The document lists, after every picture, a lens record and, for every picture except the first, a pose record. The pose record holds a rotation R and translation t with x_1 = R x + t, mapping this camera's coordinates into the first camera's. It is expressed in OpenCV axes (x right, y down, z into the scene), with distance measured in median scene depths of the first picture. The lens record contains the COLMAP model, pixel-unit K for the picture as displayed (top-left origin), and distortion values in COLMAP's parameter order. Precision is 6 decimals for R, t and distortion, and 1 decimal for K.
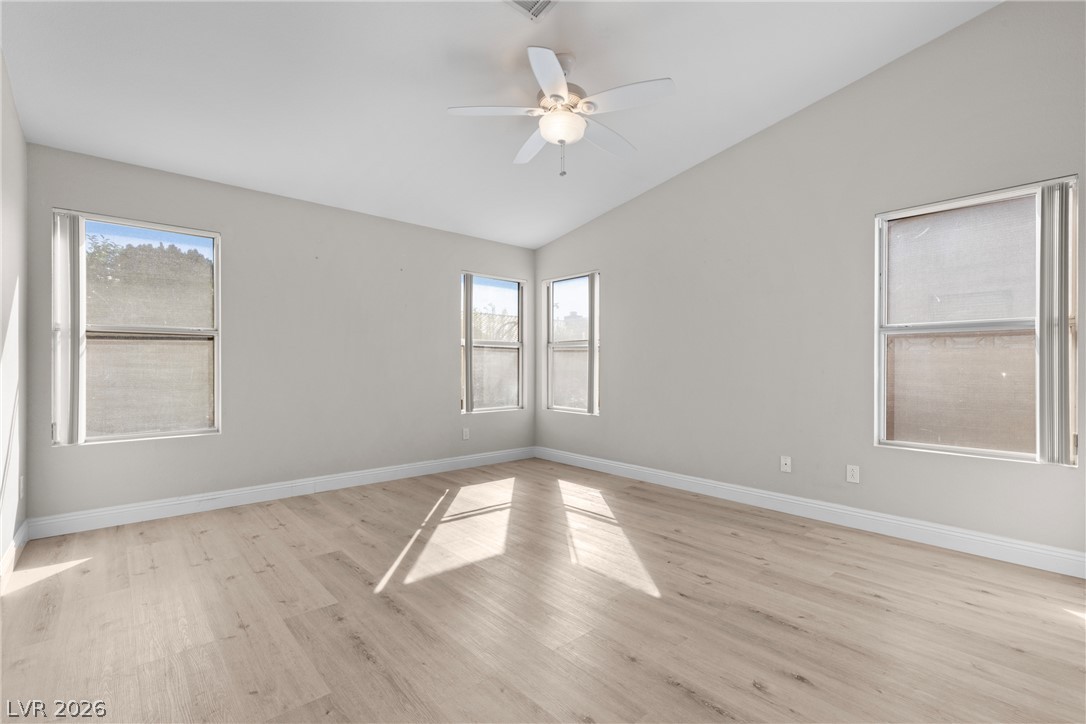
lens RADIAL K [[486.6, 0, 550.7], [0, 486.6, 359.5], [0, 0, 1]] dist [0.013201, -0.000275]
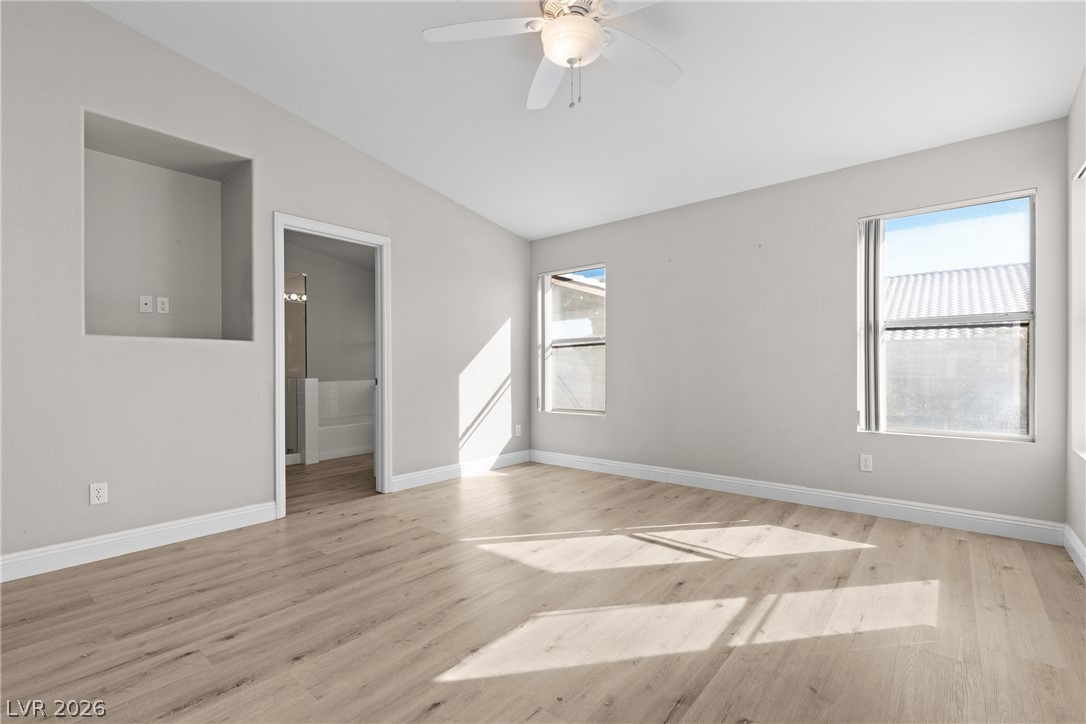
lens RADIAL K [[486.6, 0, 549.7], [0, 486.6, 369.4], [0, 0, 1]] dist [0.013201, -0.000275]
pose [[0.143738, 0.000350, -0.989616, 0.676244], [0.025477, 0.999667, 0.004054, 0.018927], [0.989288, -0.025795, 0.143681, 0.758359]]
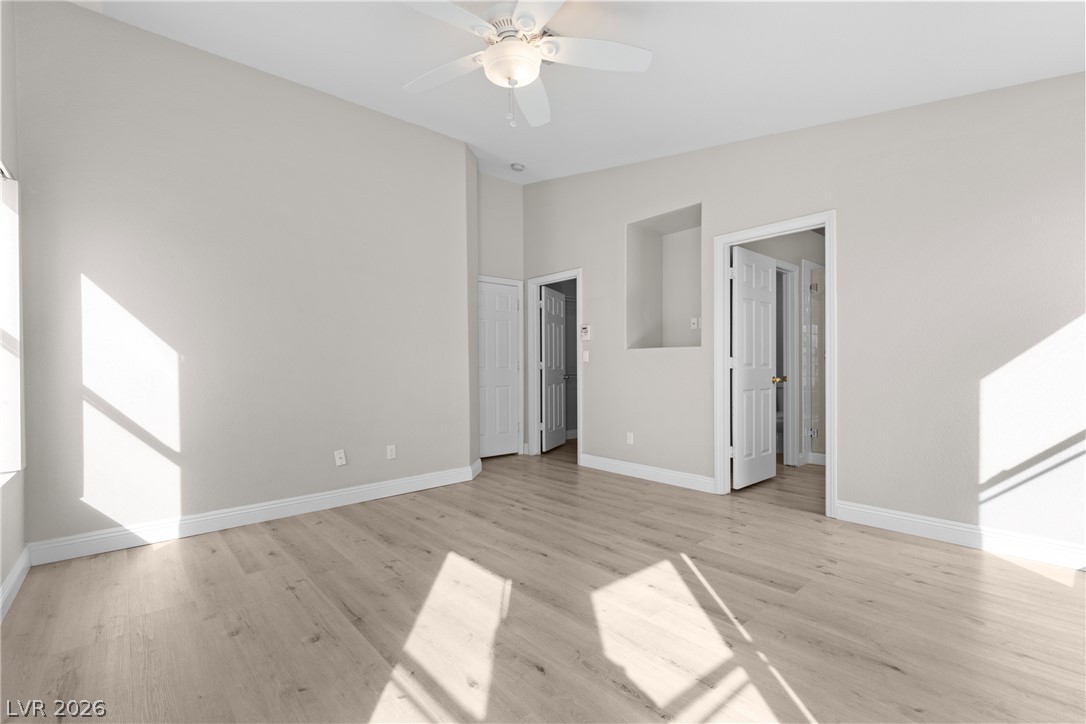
lens RADIAL K [[486.6, 0, 541.9], [0, 486.6, 370.6], [0, 0, 1]] dist [0.013201, -0.000275]
pose [[-0.999681, 0.004984, 0.024768, -0.034241], [0.004600, 0.999869, -0.015536, 0.031078], [-0.024842, -0.015417, -0.999573, 1.585463]]
